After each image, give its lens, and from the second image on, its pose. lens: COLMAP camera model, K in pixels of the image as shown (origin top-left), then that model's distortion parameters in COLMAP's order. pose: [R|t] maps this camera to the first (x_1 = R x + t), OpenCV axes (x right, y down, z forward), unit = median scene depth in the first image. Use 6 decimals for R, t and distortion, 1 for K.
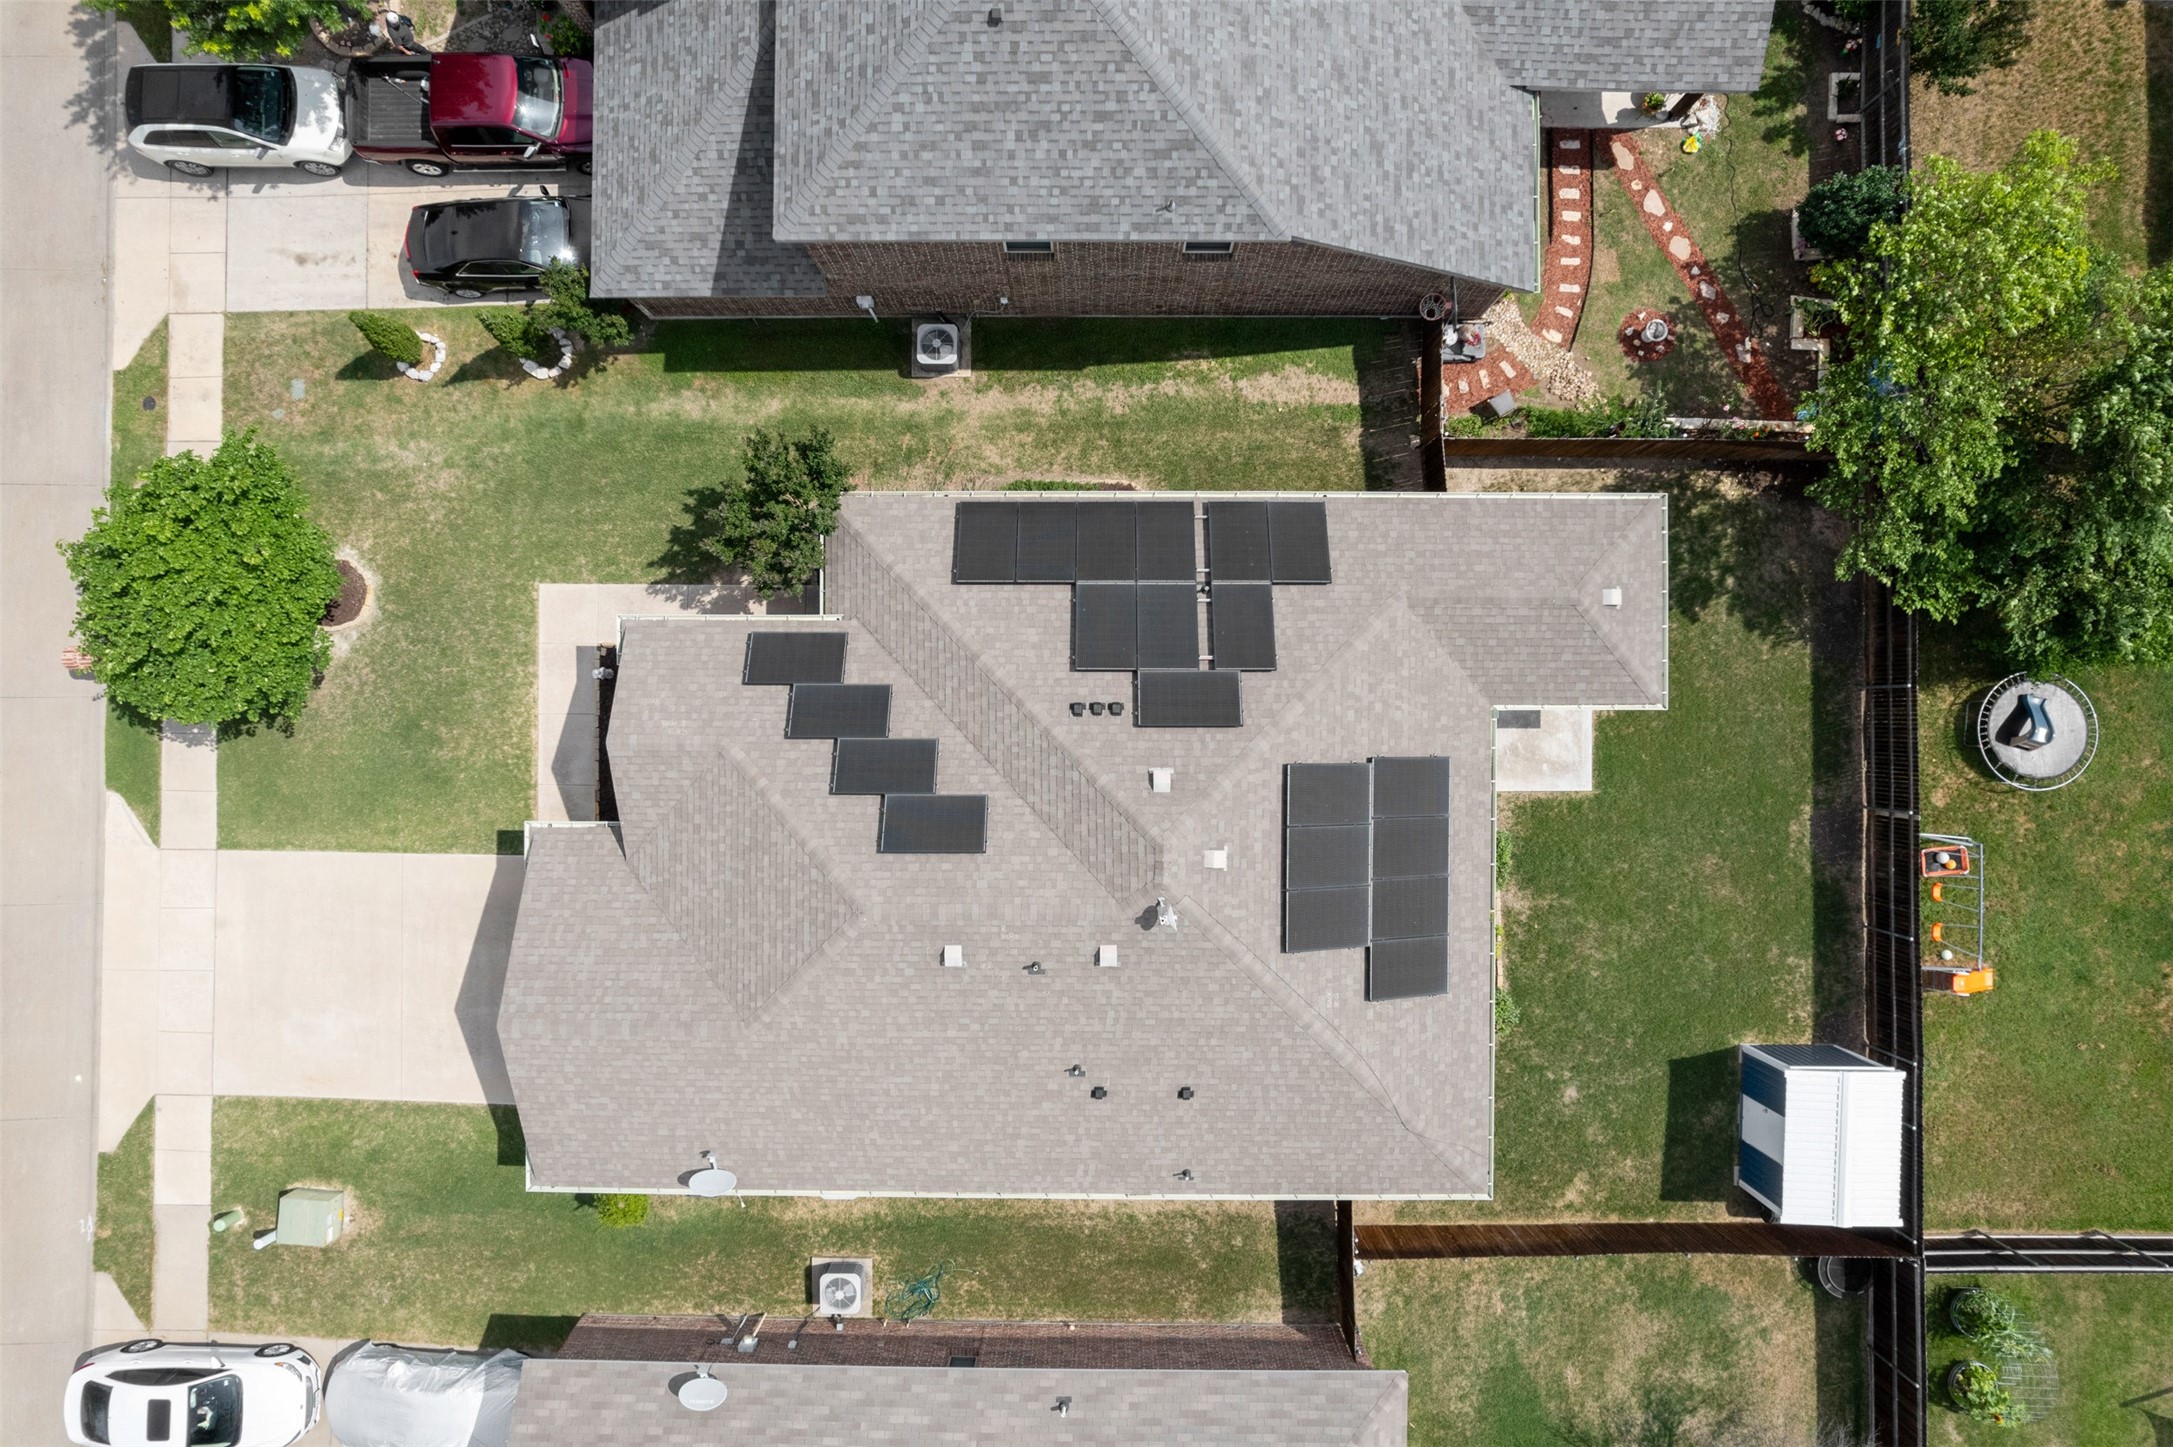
lens RADIAL K [[1363.0, 0, 1067.7], [0, 1363.0, 708.7], [0, 0, 1]] dist [-0.034530, 0.017331]
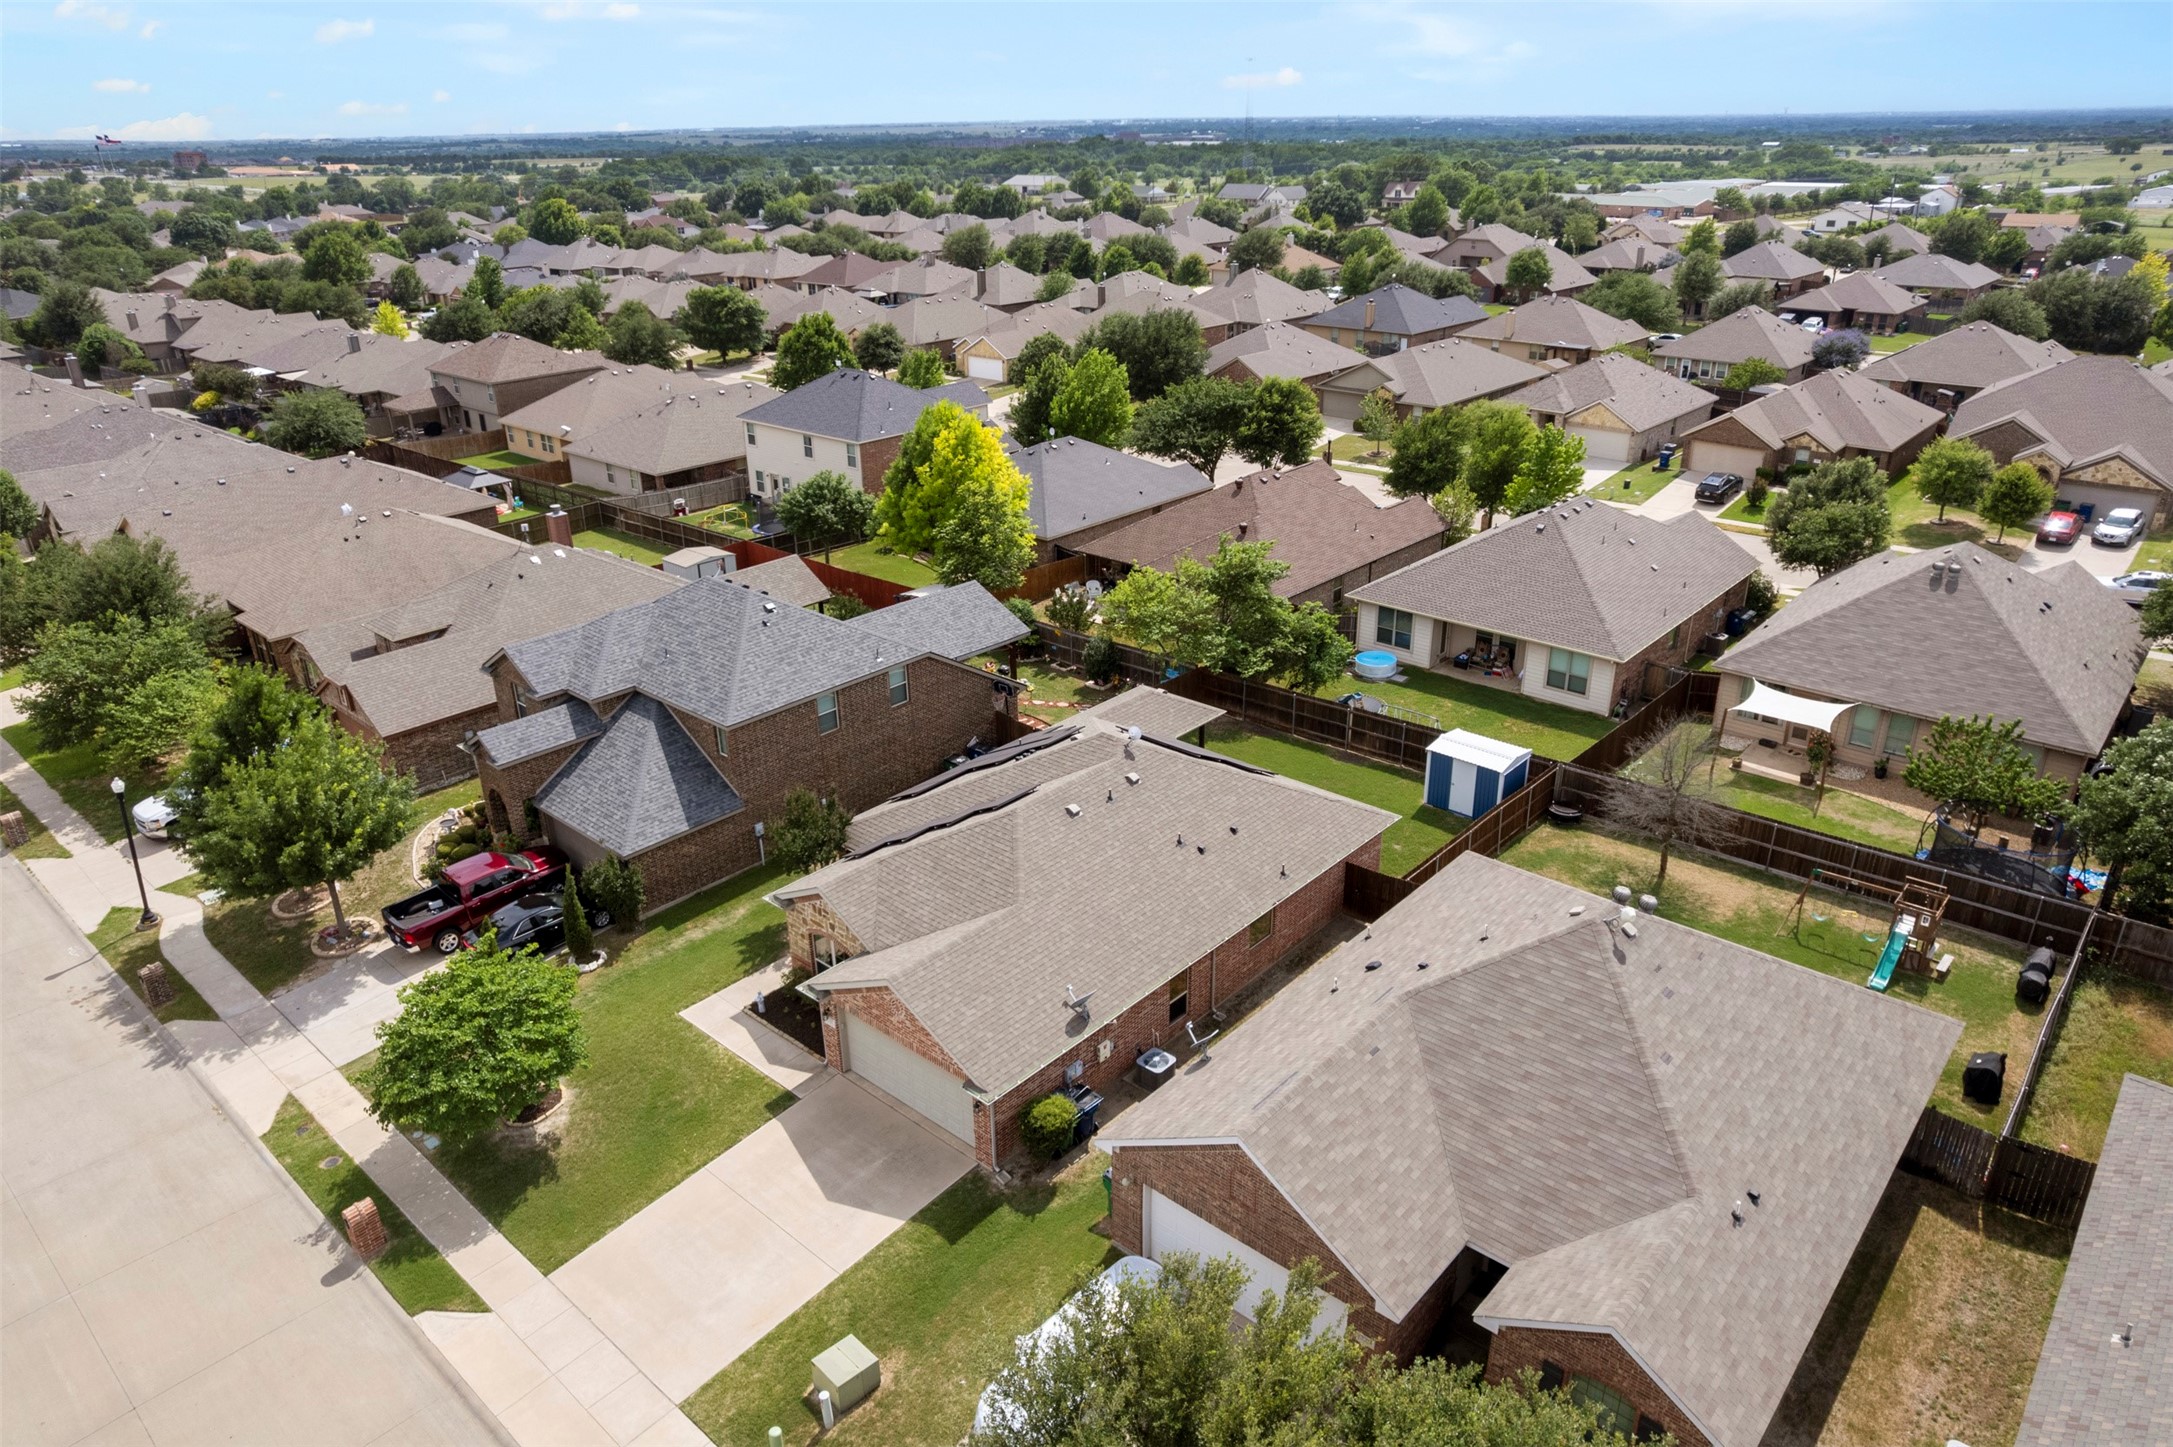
lens RADIAL K [[1363.0, 0, 1083.1], [0, 1363.0, 732.3], [0, 0, 1]] dist [-0.034530, 0.017331]
pose [[0.666333, -0.310467, 0.677946, -0.950562], [0.745650, 0.274224, -0.607295, 0.952175], [0.002636, 0.910171, 0.414224, 0.186674]]
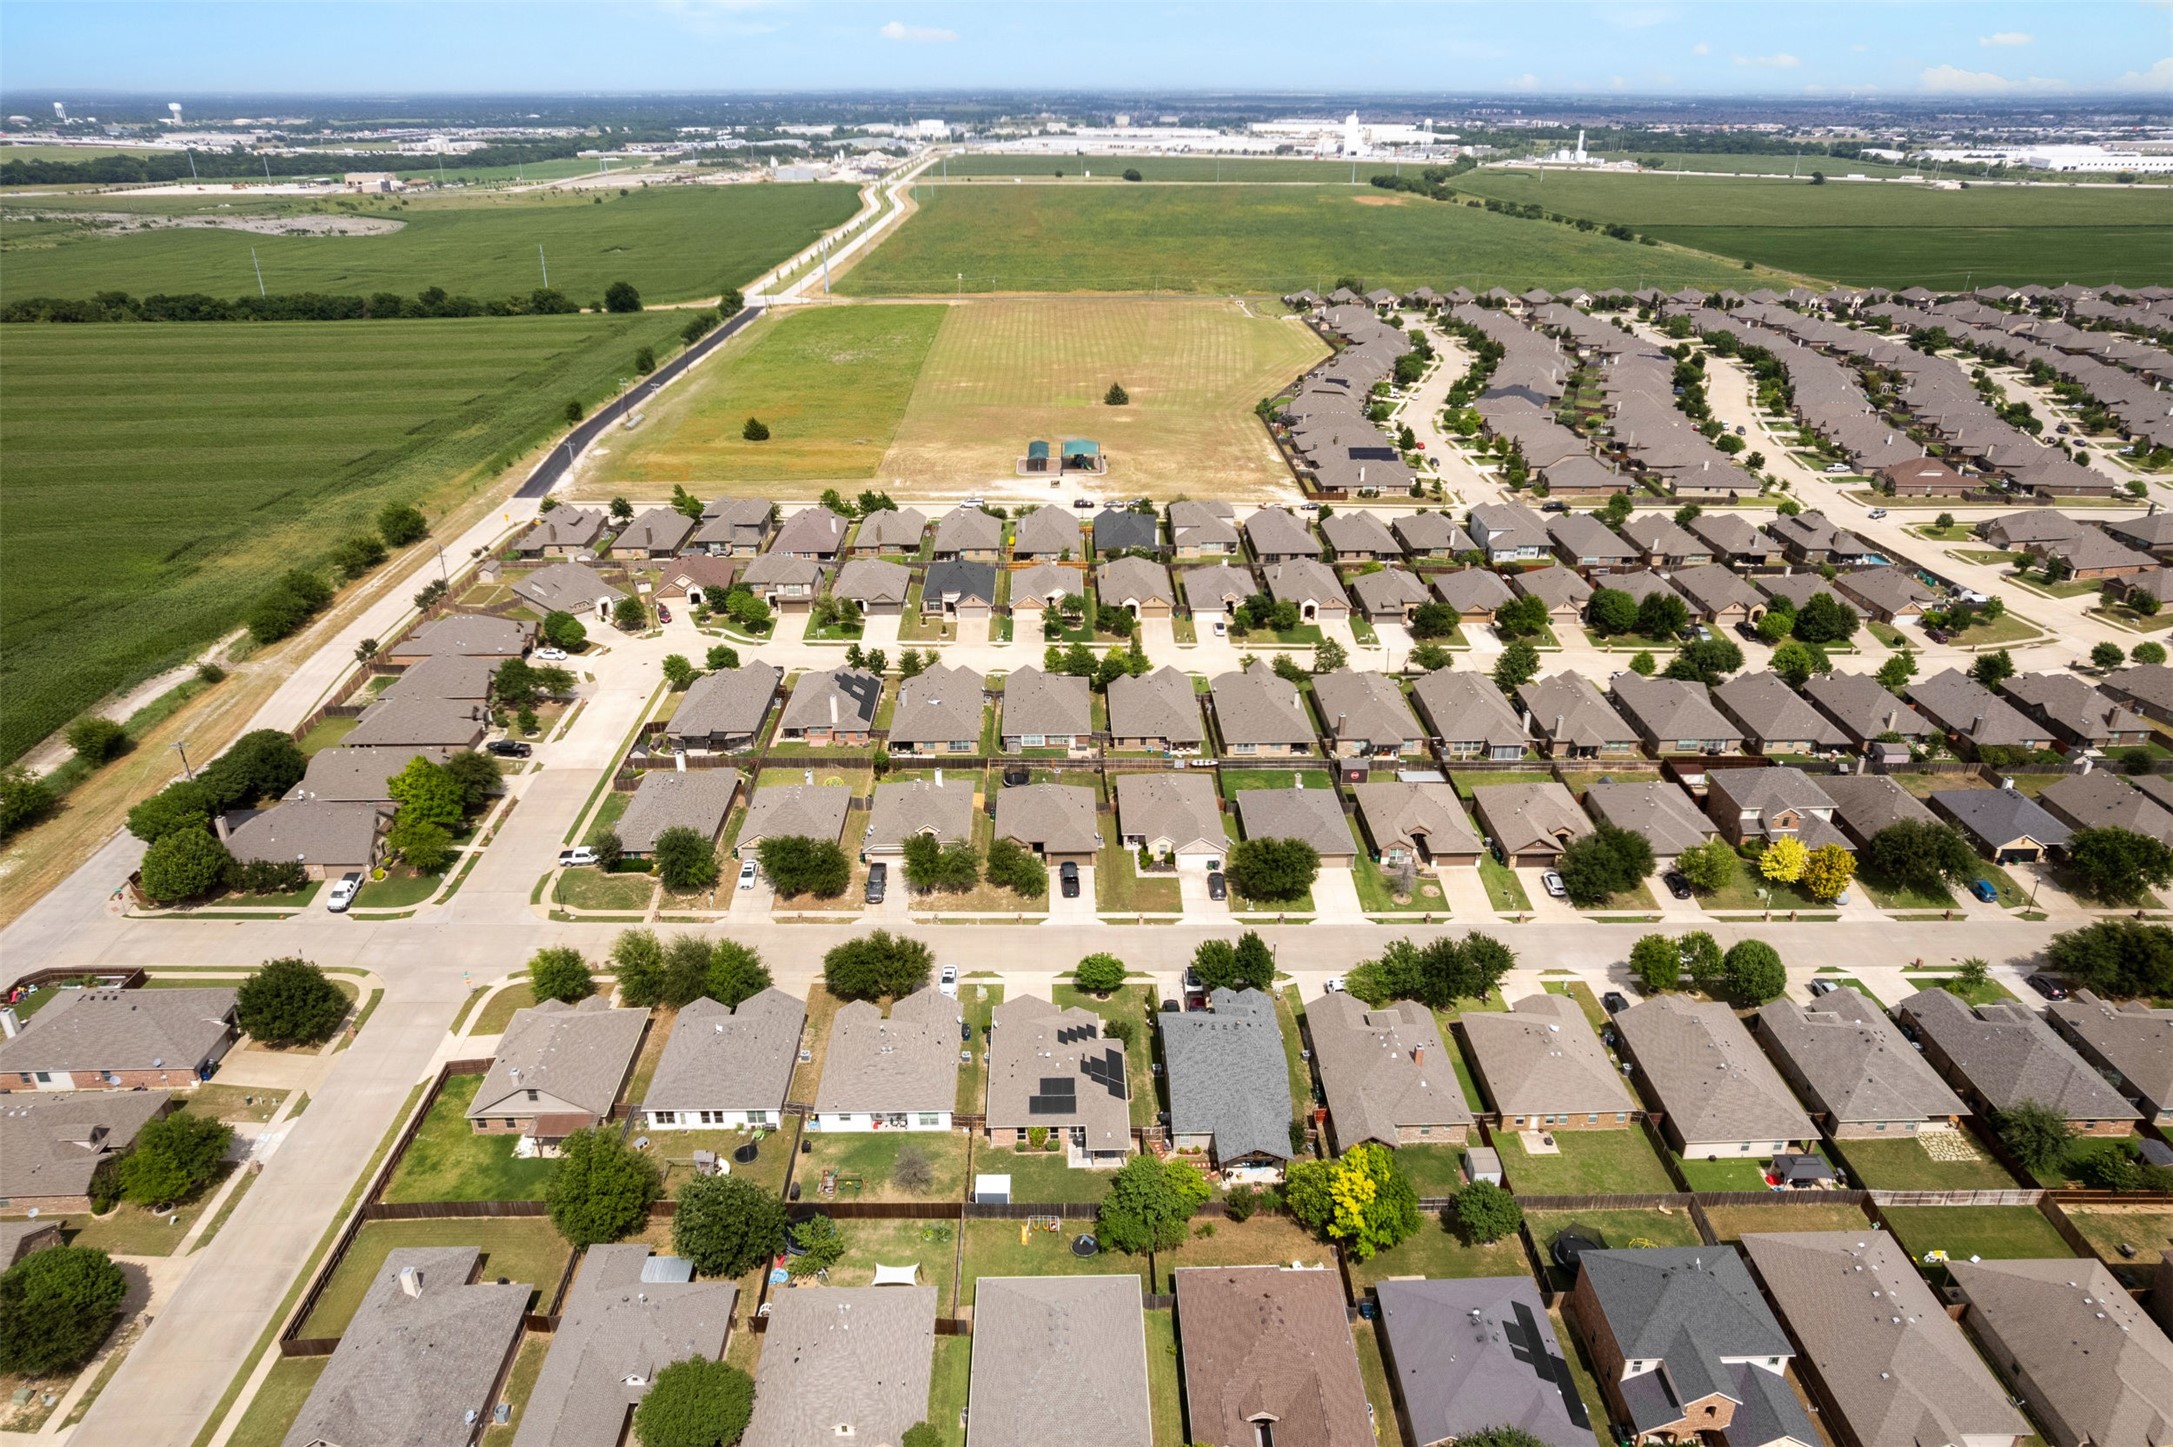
lens RADIAL K [[1363.0, 0, 1085.3], [0, 1363.0, 726.0], [0, 0, 1]] dist [-0.034530, 0.017331]
pose [[0.027241, 0.441393, -0.896900, 3.647455], [-0.999526, 0.024869, -0.018119, 0.050190], [0.014308, 0.896969, 0.441862, -2.206442]]
